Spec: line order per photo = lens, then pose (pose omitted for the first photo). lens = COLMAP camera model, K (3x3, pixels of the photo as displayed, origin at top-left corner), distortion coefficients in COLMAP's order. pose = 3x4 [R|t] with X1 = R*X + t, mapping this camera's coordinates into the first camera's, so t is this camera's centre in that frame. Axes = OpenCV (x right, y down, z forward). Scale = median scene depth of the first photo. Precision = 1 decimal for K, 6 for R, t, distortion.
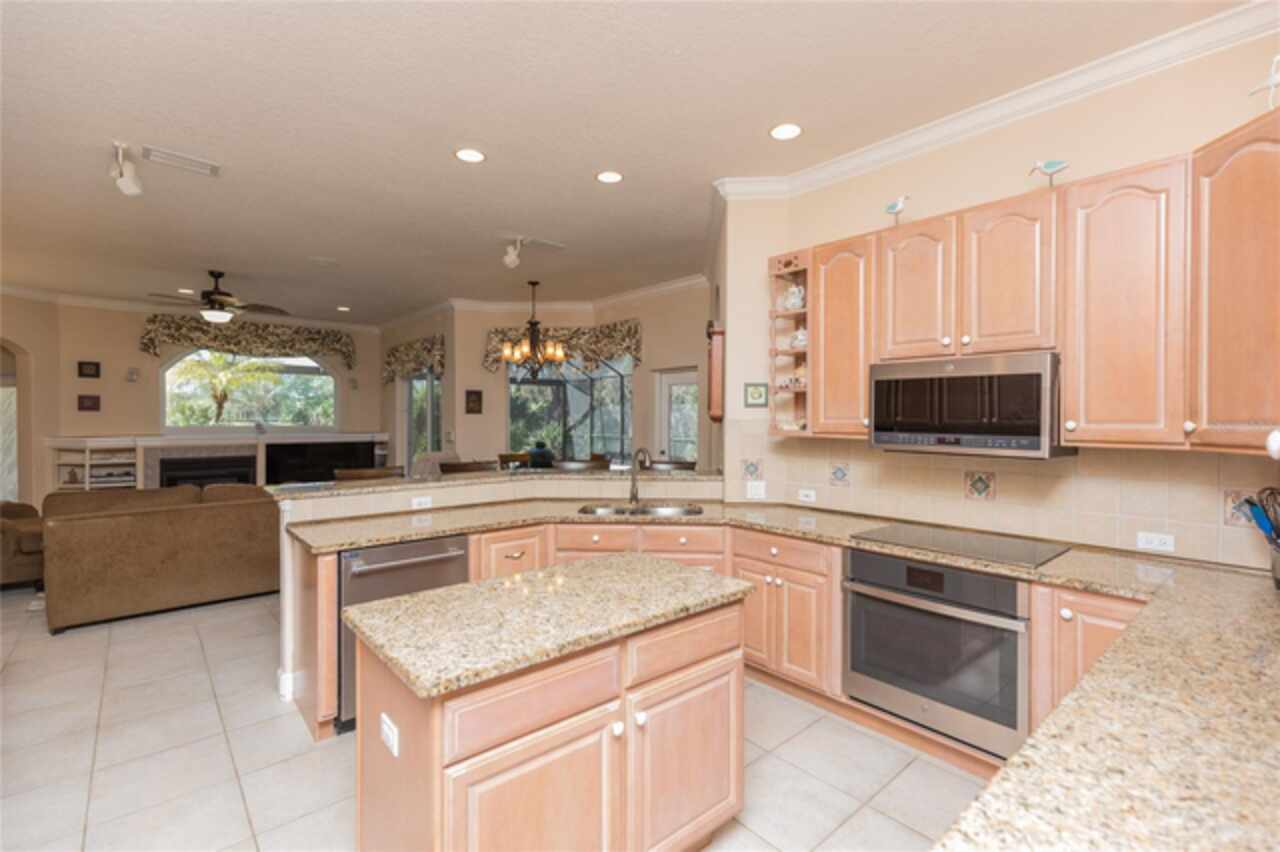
lens RADIAL K [[575.0, 0, 647.9], [0, 575.0, 416.0], [0, 0, 1]] dist [0.001043, 0.000342]
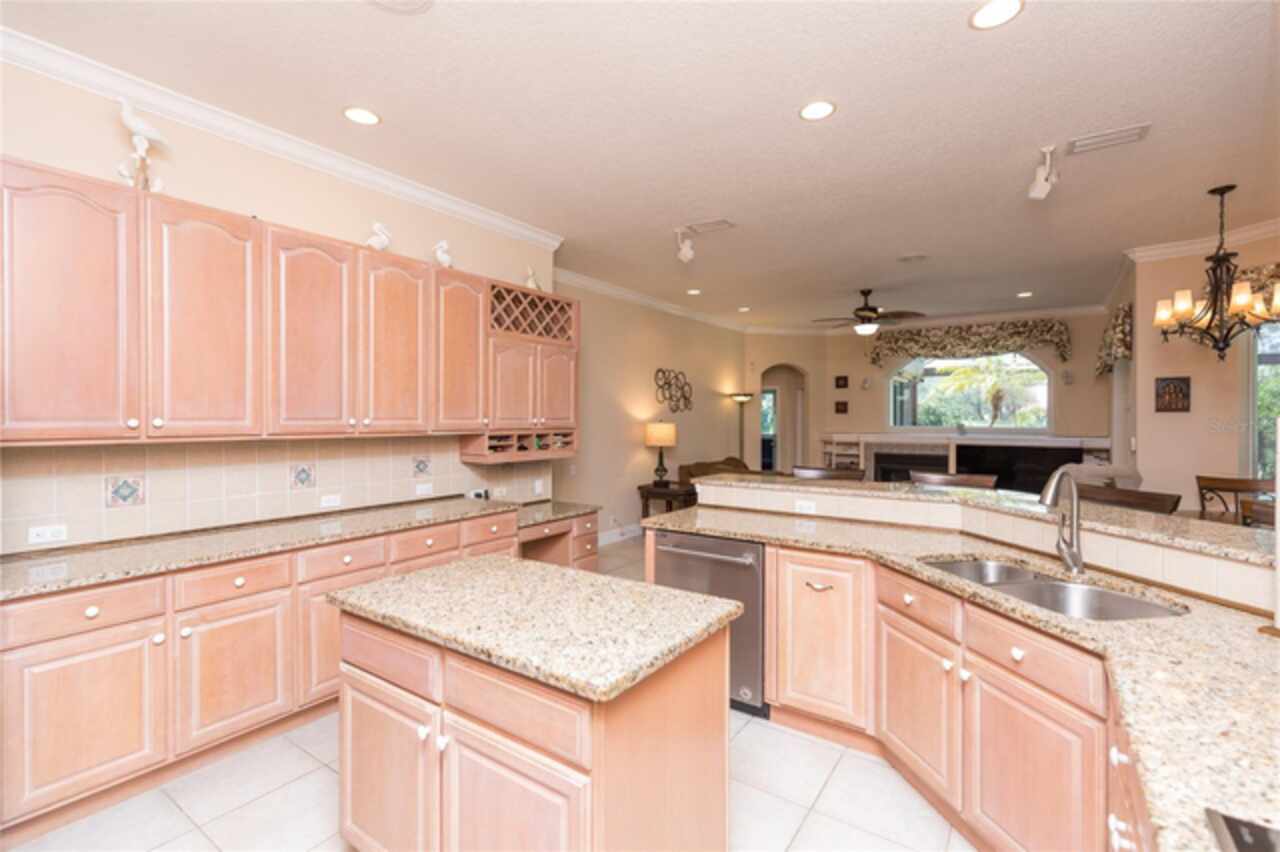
lens RADIAL K [[575.0, 0, 642.3], [0, 575.0, 427.2], [0, 0, 1]] dist [0.001043, 0.000342]
pose [[0.235237, 0.013148, -0.971849, 0.200581], [0.001739, 0.999901, 0.013949, 0.003425], [0.971936, -0.004972, 0.235191, 0.233524]]
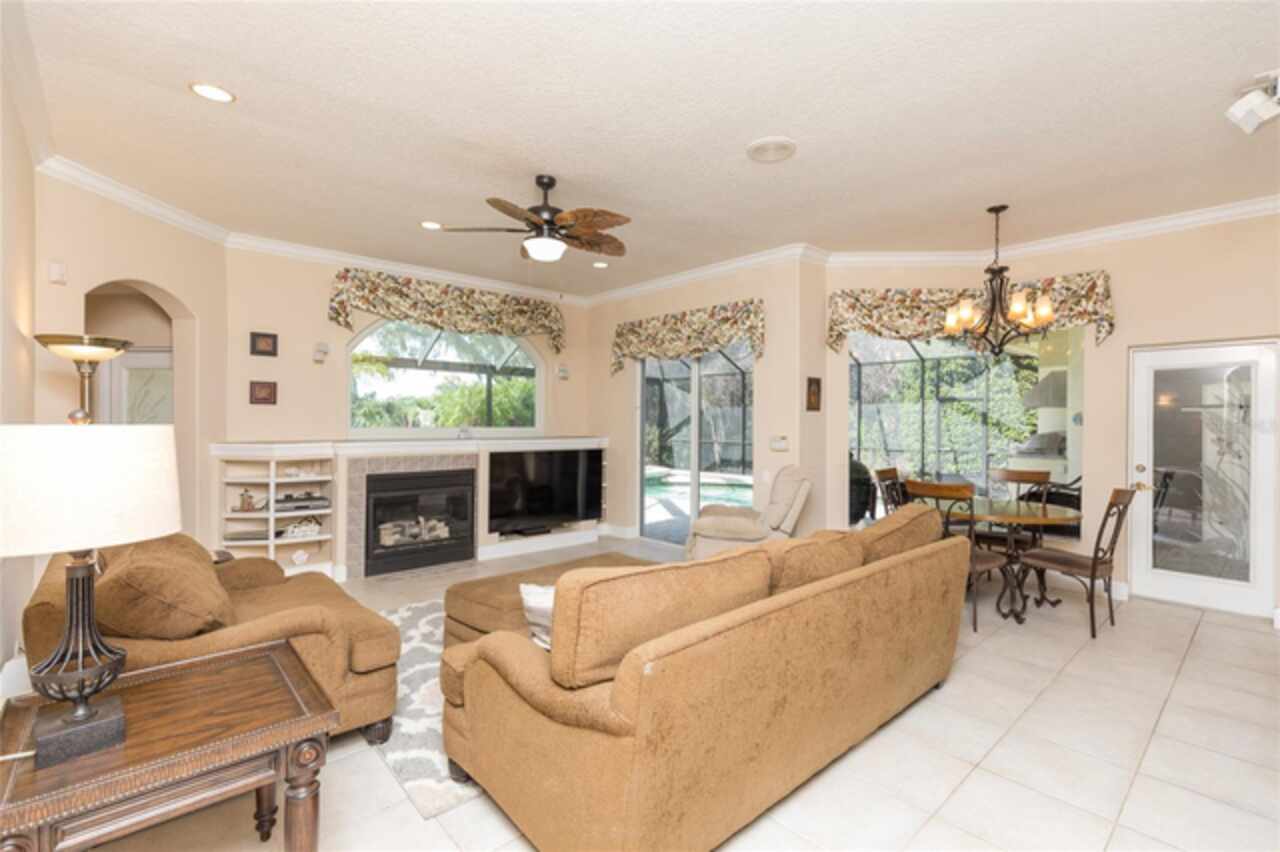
lens RADIAL K [[575.0, 0, 642.1], [0, 575.0, 408.7], [0, 0, 1]] dist [0.001043, 0.000342]
pose [[0.999961, 0.004935, 0.007338, -0.504326], [-0.004789, 0.999792, -0.019838, 0.007508], [-0.007435, 0.019802, 0.999776, 0.299805]]
